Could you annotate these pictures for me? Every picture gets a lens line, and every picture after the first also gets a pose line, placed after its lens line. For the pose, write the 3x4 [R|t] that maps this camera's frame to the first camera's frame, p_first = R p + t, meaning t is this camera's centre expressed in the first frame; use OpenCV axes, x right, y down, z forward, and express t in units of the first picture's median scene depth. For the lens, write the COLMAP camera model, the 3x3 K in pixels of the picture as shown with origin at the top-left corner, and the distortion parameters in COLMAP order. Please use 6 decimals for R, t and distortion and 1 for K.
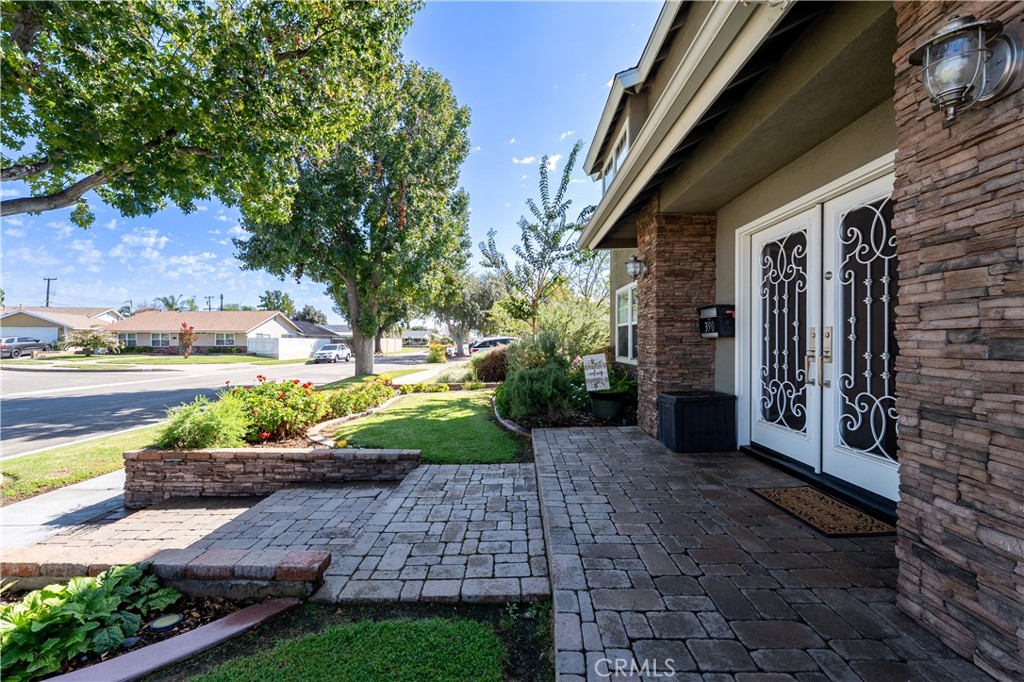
lens RADIAL K [[411.7, 0, 509.2], [0, 411.7, 342.6], [0, 0, 1]] dist [0.001639, -0.000404]
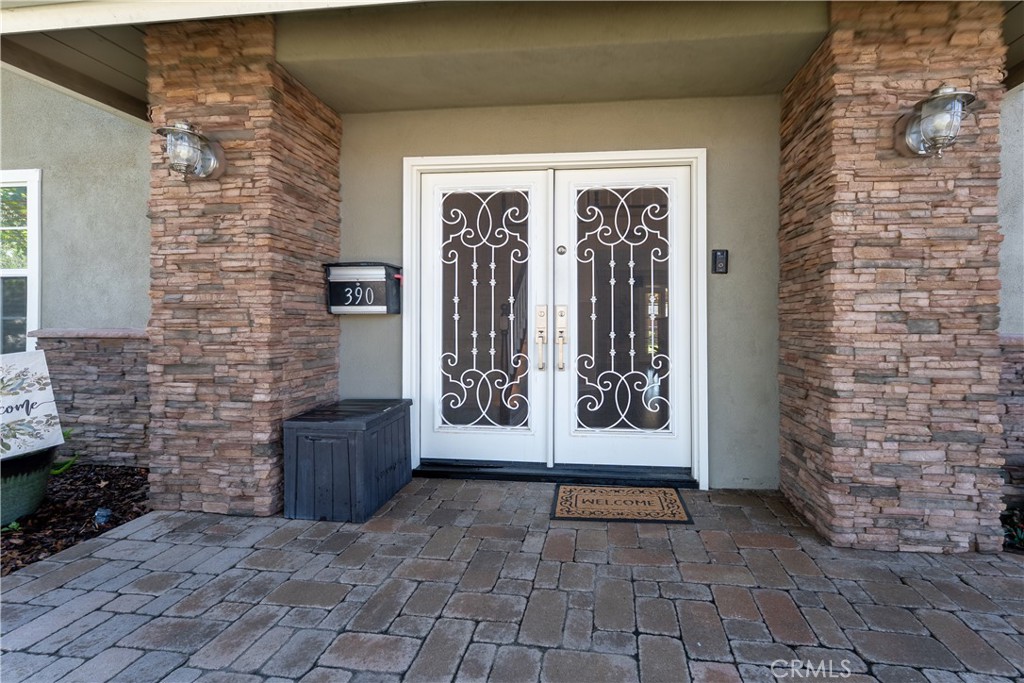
lens RADIAL K [[440.5, 0, 478.3], [0, 440.5, 324.2], [0, 0, 1]] dist [0.000251, -0.000091]
pose [[0.080871, 0.001158, 0.996724, -0.224066], [-0.001687, 0.999998, -0.001025, 0.005616], [-0.996723, -0.001599, 0.080872, 1.075296]]
